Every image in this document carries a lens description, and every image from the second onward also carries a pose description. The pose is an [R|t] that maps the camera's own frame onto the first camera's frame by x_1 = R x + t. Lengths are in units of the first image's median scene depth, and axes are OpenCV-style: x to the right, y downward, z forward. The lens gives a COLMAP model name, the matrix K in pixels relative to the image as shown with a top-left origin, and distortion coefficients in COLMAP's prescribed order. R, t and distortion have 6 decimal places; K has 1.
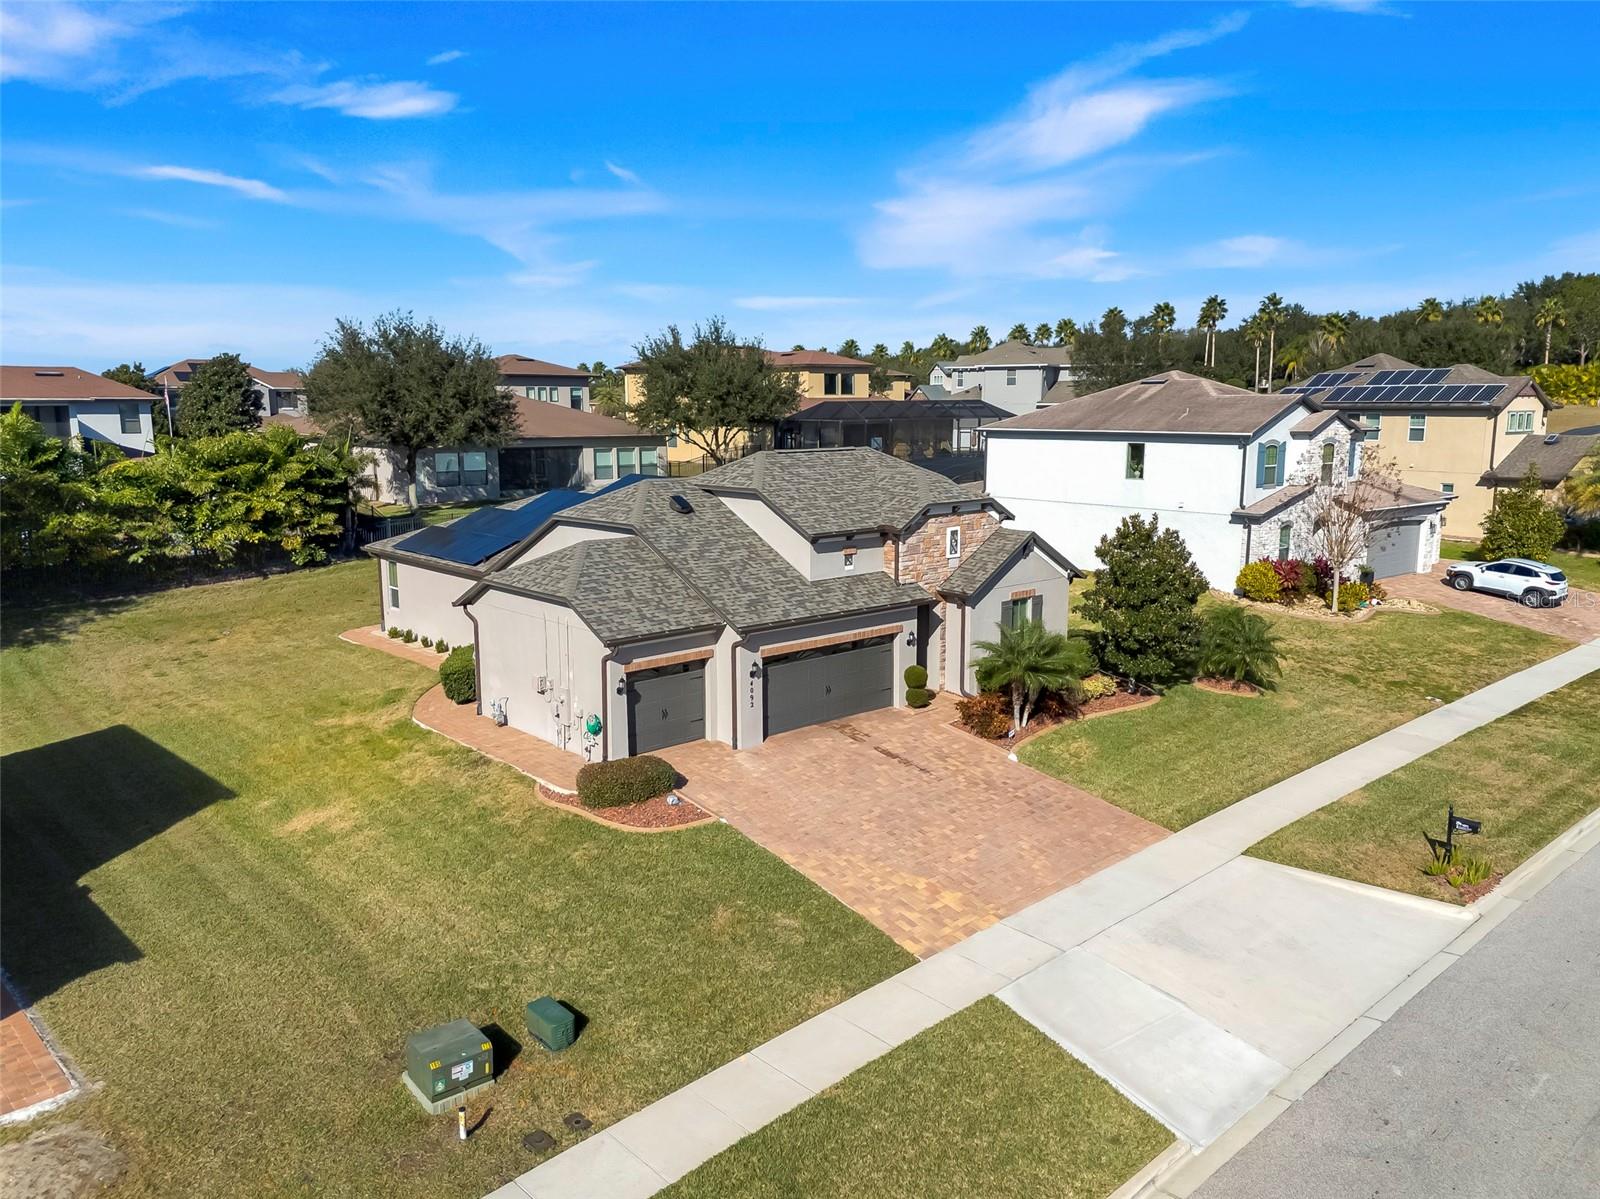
lens RADIAL K [[1185.8, 0, 800.0], [0, 1185.8, 599.5], [0, 0, 1]] dist [0.082351, -0.081774]
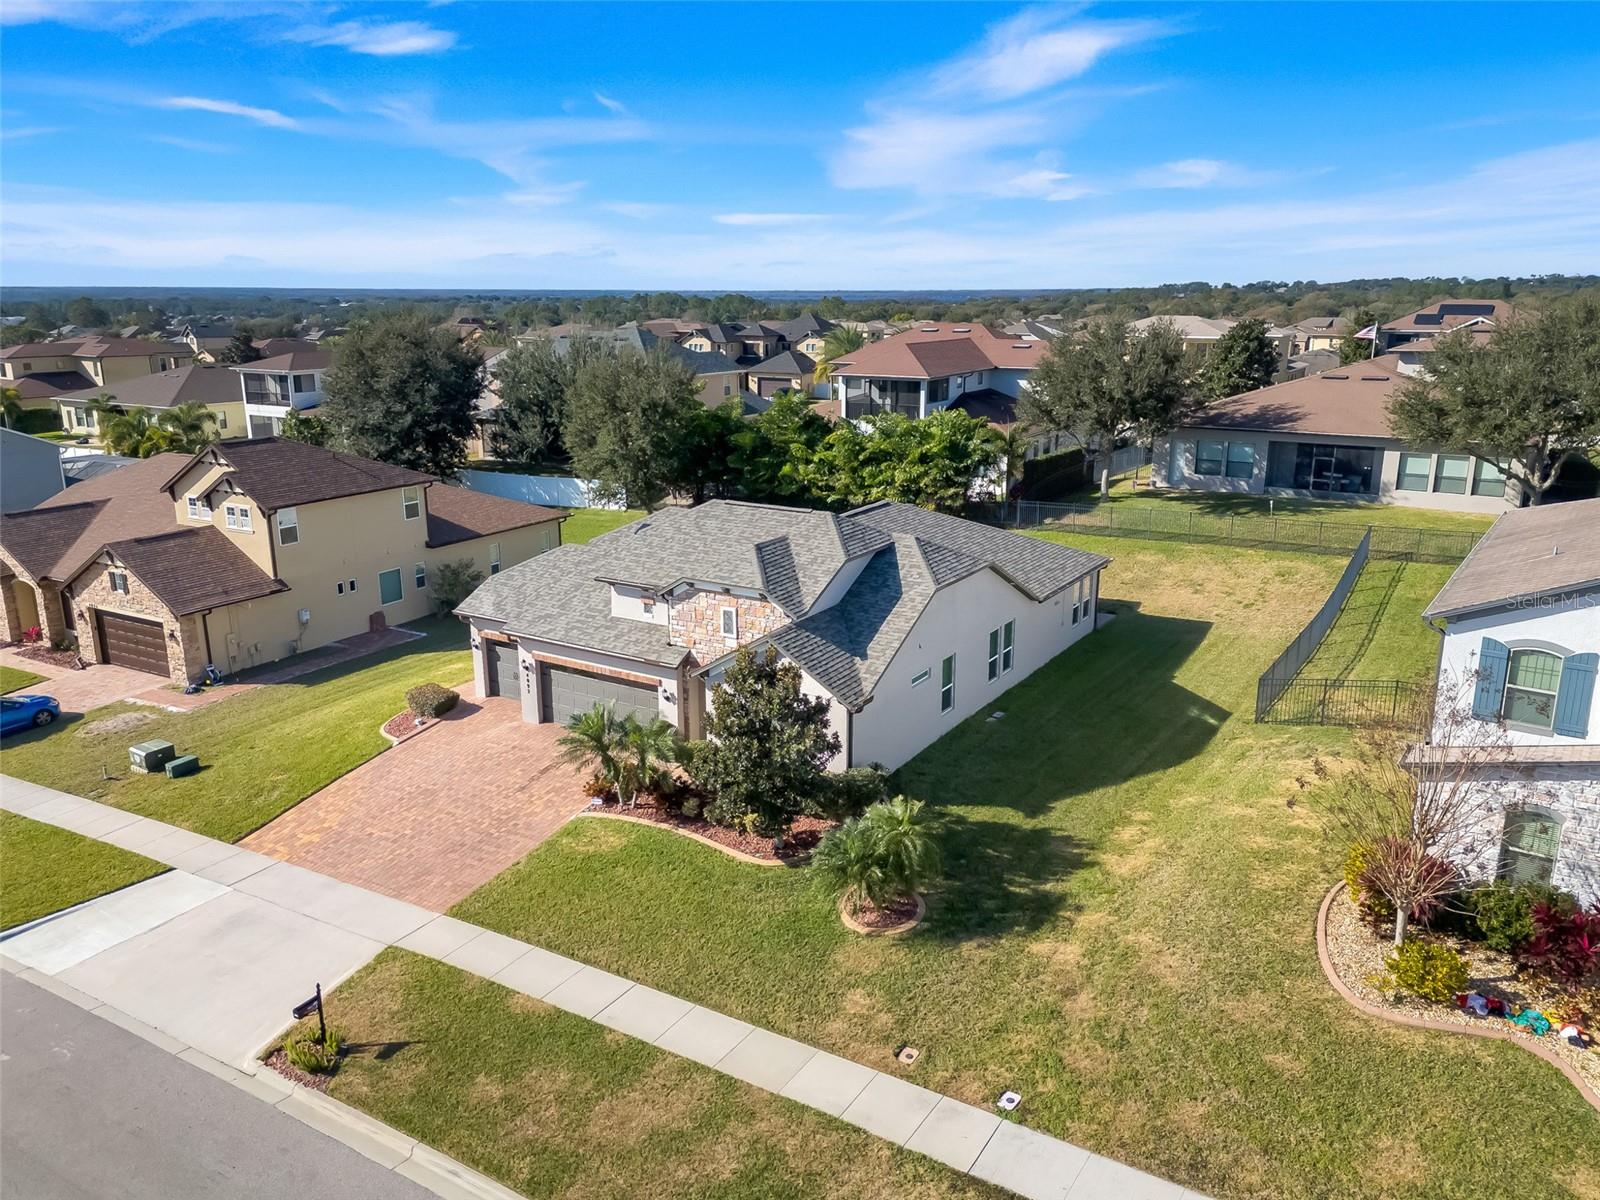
lens RADIAL K [[1185.8, 0, 800.0], [0, 1185.8, 600.0], [0, 0, 1]] dist [0.082351, -0.081774]
pose [[0.276517, 0.244871, -0.929288, 1.157575], [-0.159053, 0.965317, 0.207037, -0.306105], [0.947756, 0.090557, 0.305874, 0.821745]]
